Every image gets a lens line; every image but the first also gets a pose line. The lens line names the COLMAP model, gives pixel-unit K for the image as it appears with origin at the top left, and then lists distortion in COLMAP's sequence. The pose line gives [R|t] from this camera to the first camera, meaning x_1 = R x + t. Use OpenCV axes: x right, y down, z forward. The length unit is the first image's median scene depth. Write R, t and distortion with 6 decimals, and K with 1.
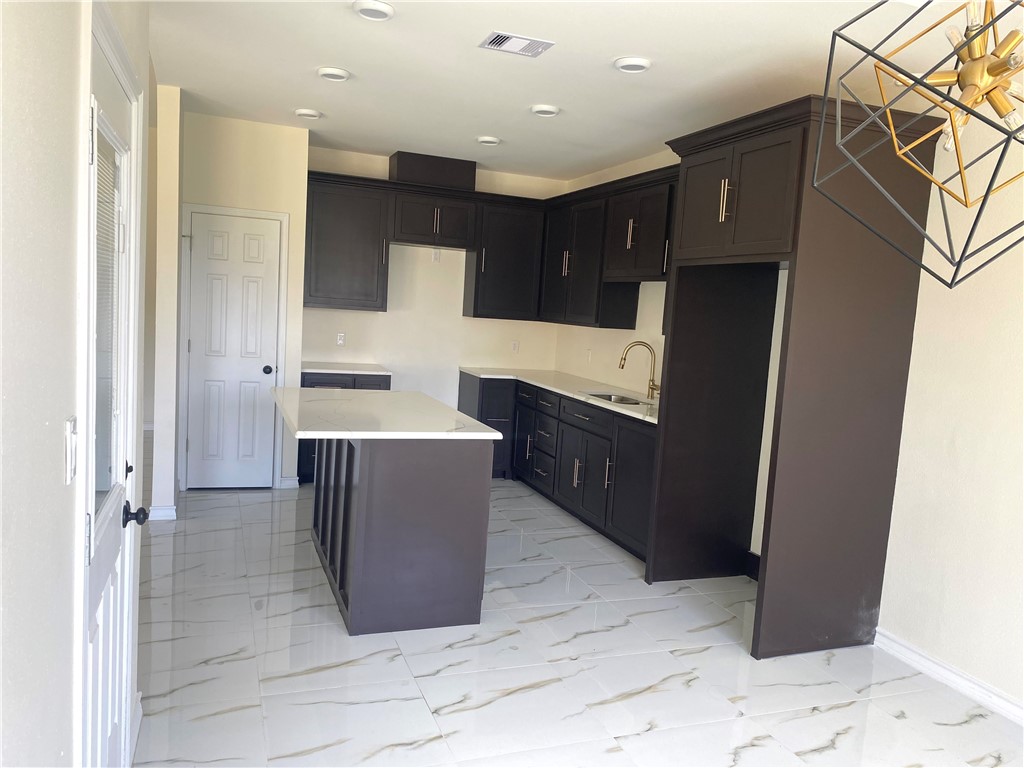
lens RADIAL K [[801.6, 0, 506.1], [0, 801.6, 392.3], [0, 0, 1]] dist [0.065832, -0.073342]
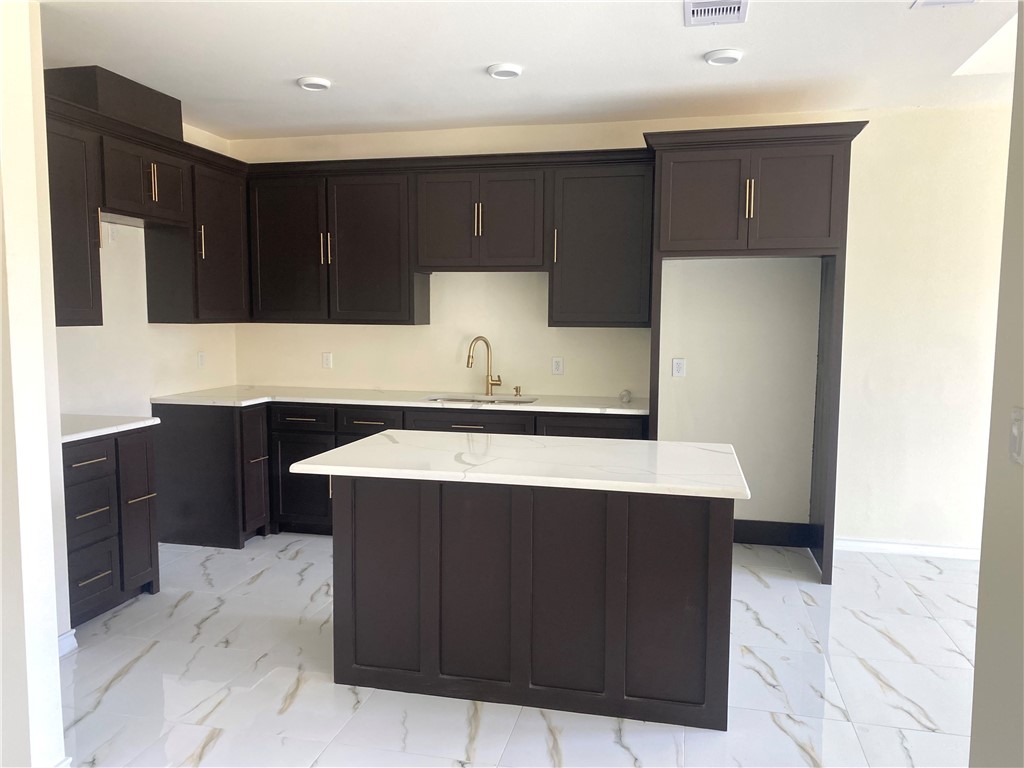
lens RADIAL K [[801.6, 0, 506.1], [0, 801.6, 392.3], [0, 0, 1]] dist [0.065832, -0.073342]
pose [[0.529900, -0.139657, 0.836482, -0.562165], [0.118749, 0.988849, 0.089870, -0.074722], [-0.839705, 0.051709, 0.540575, 0.446736]]
